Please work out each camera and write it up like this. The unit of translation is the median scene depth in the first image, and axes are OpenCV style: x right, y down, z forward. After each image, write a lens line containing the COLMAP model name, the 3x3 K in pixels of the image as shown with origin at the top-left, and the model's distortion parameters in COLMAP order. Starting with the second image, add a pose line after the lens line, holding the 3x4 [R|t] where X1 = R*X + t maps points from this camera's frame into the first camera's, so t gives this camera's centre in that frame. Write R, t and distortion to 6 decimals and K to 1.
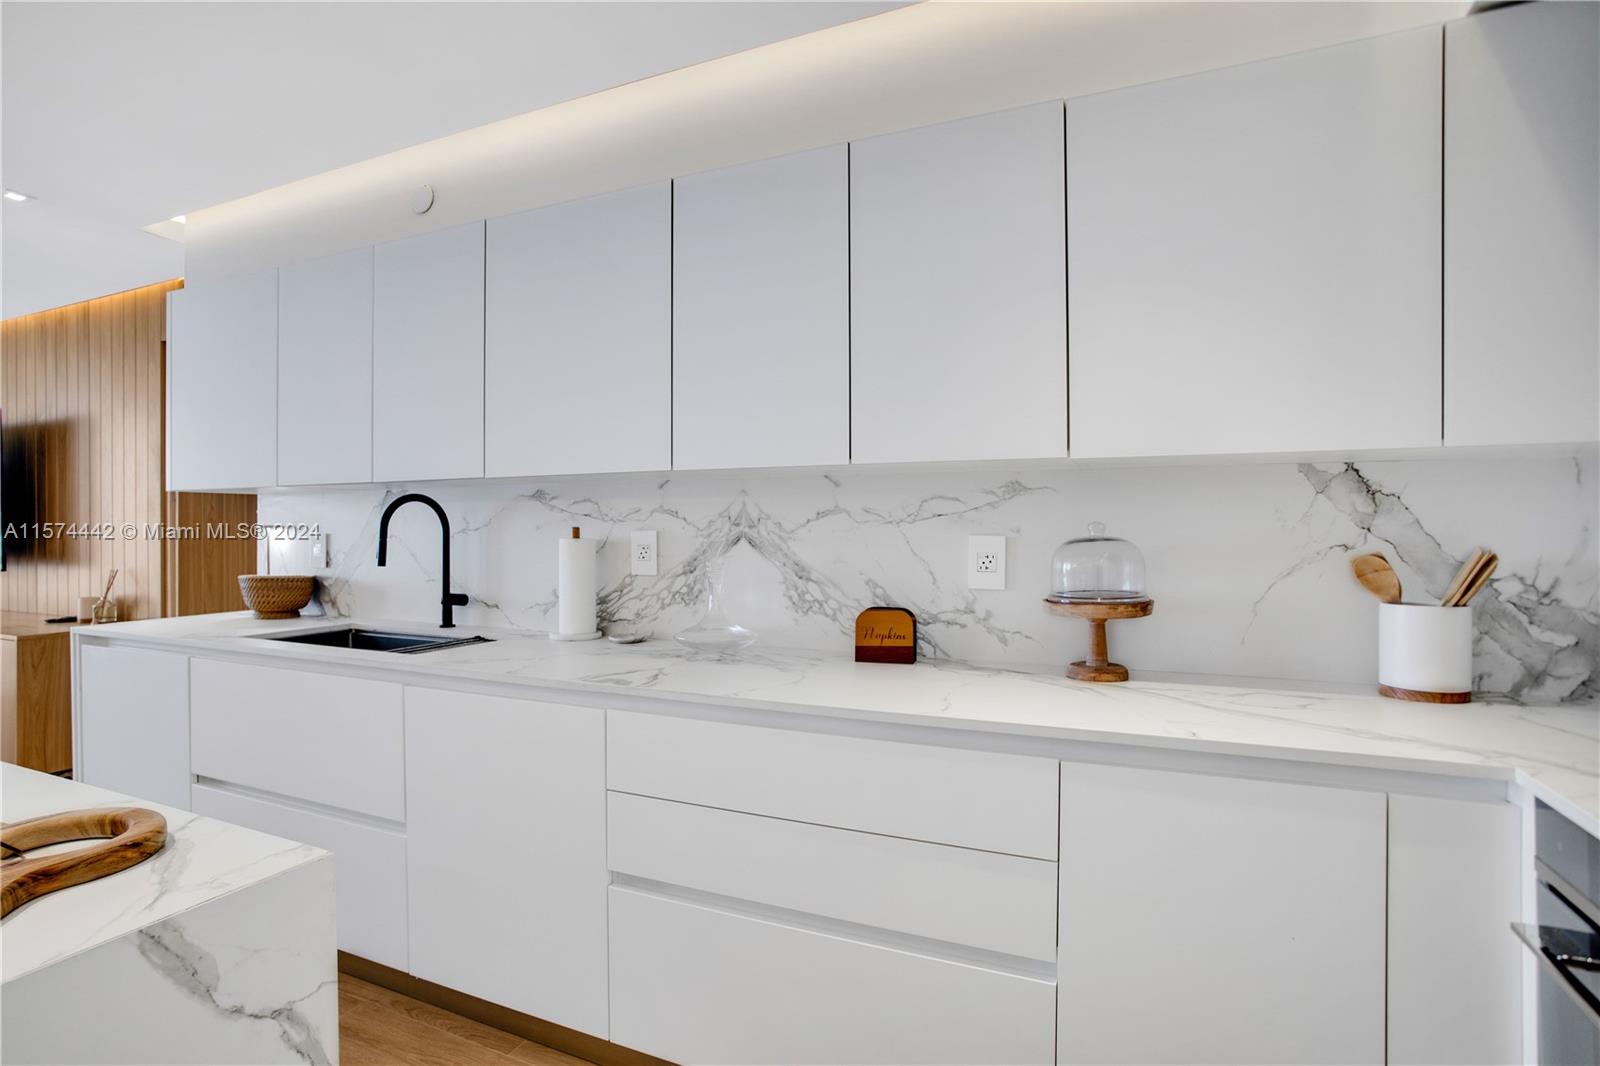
lens RADIAL K [[805.5, 0, 799.5], [0, 805.5, 534.9], [0, 0, 1]] dist [-0.000773, 0.000117]
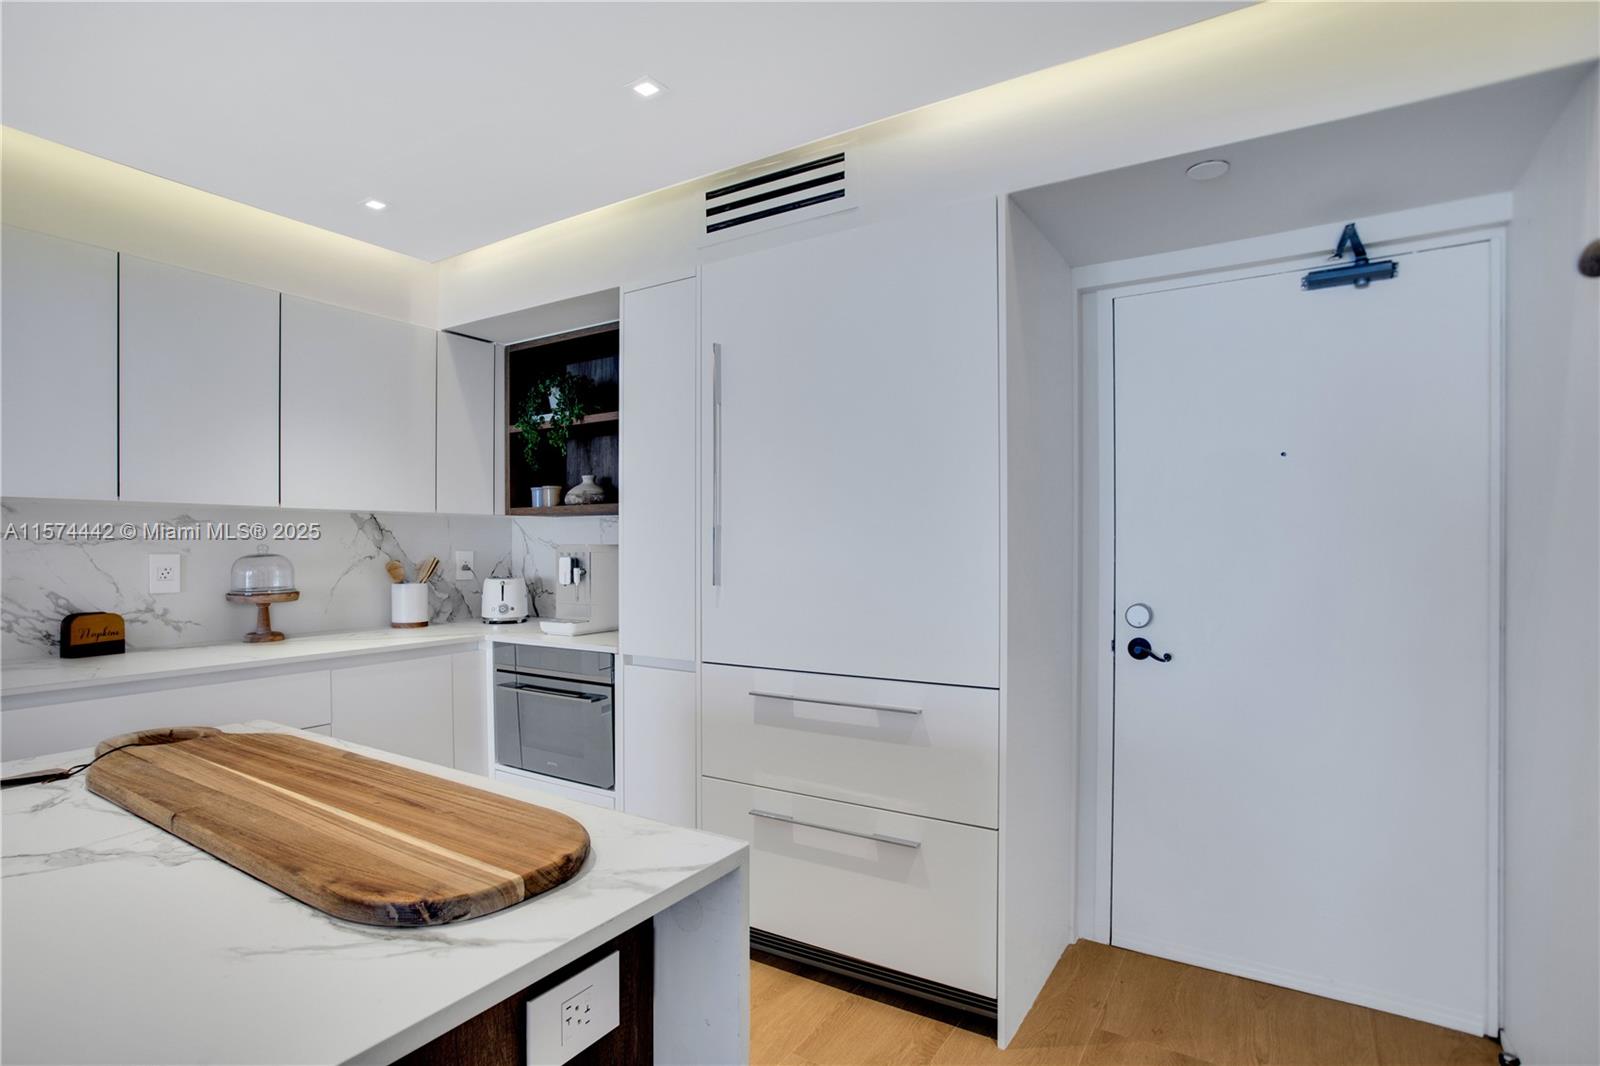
lens RADIAL K [[805.5, 0, 799.8], [0, 805.5, 539.1], [0, 0, 1]] dist [-0.000773, 0.000117]
pose [[0.134833, 0.004054, 0.990860, -1.073141], [0.001856, 0.999989, -0.004344, -0.018031], [-0.990867, 0.002425, 0.134824, -0.282285]]
